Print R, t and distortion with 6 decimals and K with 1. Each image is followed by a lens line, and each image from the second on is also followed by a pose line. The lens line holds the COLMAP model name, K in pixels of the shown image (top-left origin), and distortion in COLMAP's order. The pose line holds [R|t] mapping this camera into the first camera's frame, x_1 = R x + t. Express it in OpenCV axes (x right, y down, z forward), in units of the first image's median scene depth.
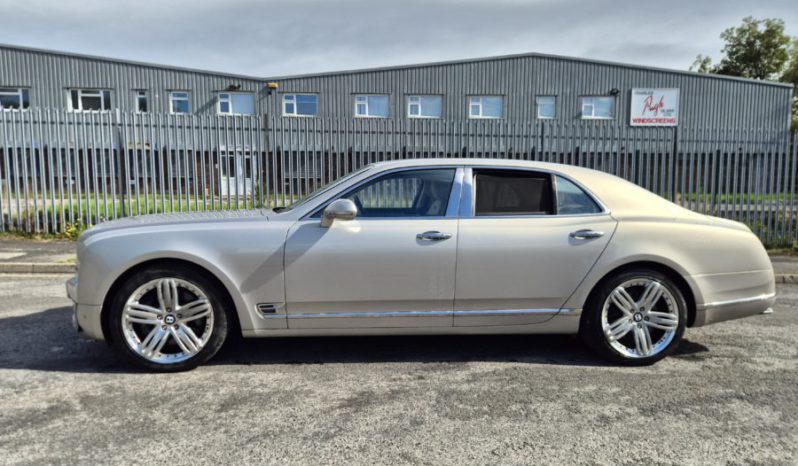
lens RADIAL K [[551.5, 0, 395.6], [0, 551.5, 232.0], [0, 0, 1]] dist [0.069124, -0.057760]
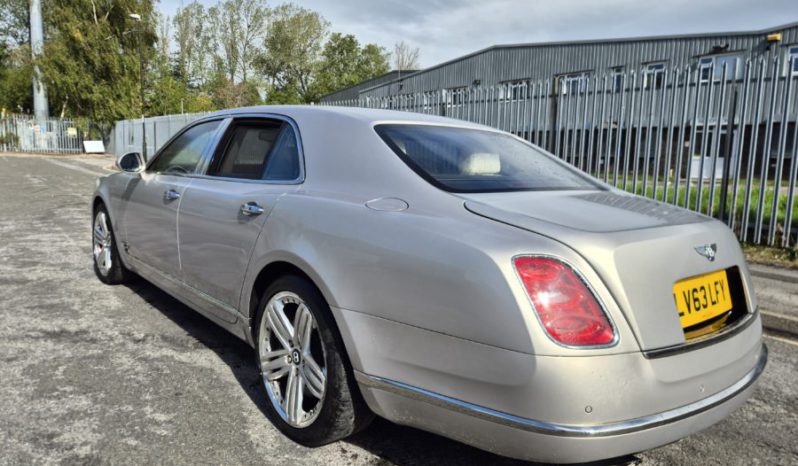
lens RADIAL K [[551.5, 0, 398.8], [0, 551.5, 239.1], [0, 0, 1]] dist [0.069124, -0.057760]
pose [[0.549710, 0.130699, -0.825068, 0.180104], [-0.097405, 0.990976, 0.092083, -0.007255], [0.829657, 0.029747, 0.557480, 0.140567]]
